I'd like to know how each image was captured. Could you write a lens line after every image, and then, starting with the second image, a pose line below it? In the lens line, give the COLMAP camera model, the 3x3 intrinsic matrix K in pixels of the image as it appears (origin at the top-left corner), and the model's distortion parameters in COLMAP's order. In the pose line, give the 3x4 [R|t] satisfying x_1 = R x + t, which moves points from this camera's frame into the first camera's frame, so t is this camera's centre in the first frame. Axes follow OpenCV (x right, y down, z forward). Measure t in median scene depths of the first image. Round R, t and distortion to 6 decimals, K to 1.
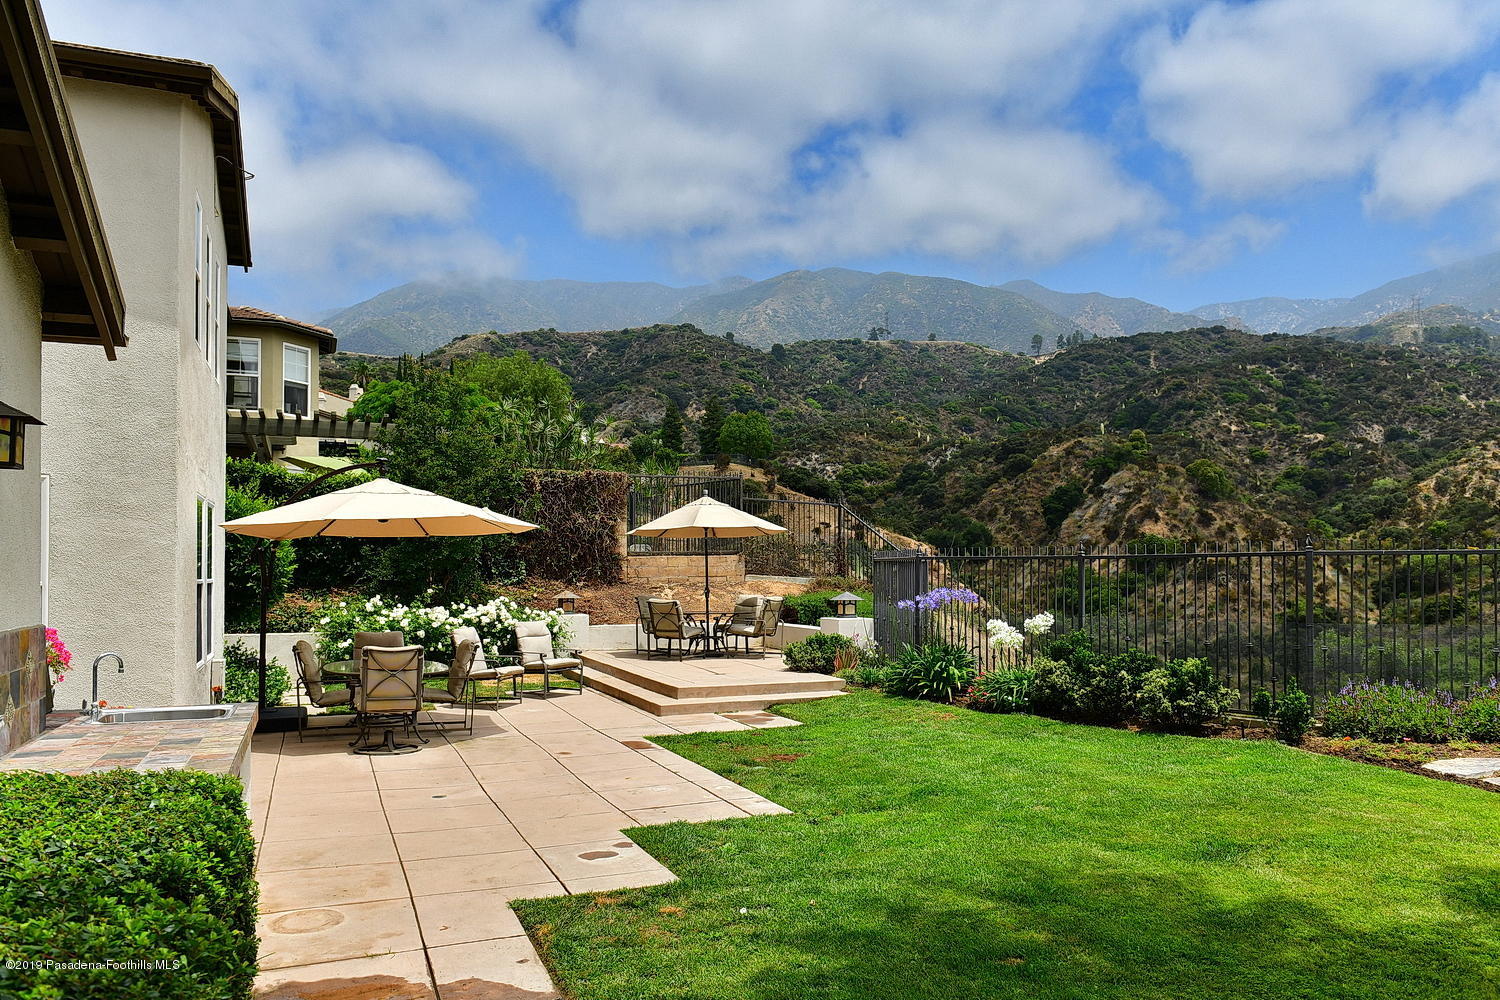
lens RADIAL K [[1052.0, 0, 758.7], [0, 1052.0, 550.0], [0, 0, 1]] dist [-0.007463, -0.002735]
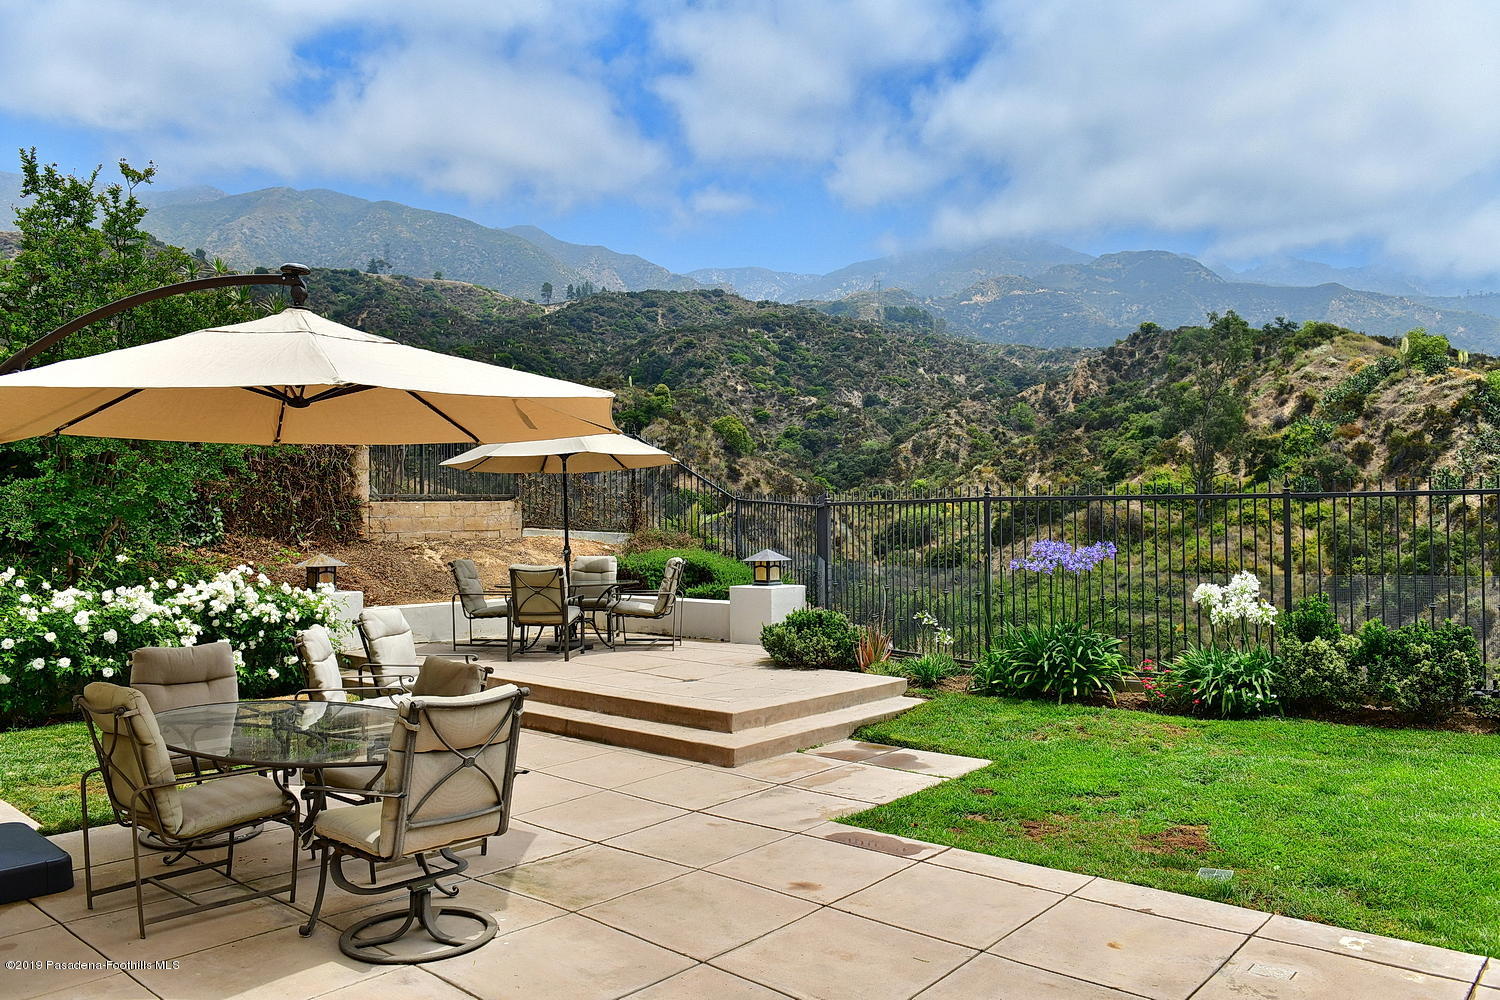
lens RADIAL K [[1106.2, 0, 750.0], [0, 1106.2, 500.0], [0, 0, 1]] dist [-0.028894, -0.003565]
pose [[0.903344, 0.004430, 0.428894, -0.250925], [-0.002417, 0.999983, -0.005238, 0.010150], [-0.428910, 0.003695, 0.903340, 0.322379]]
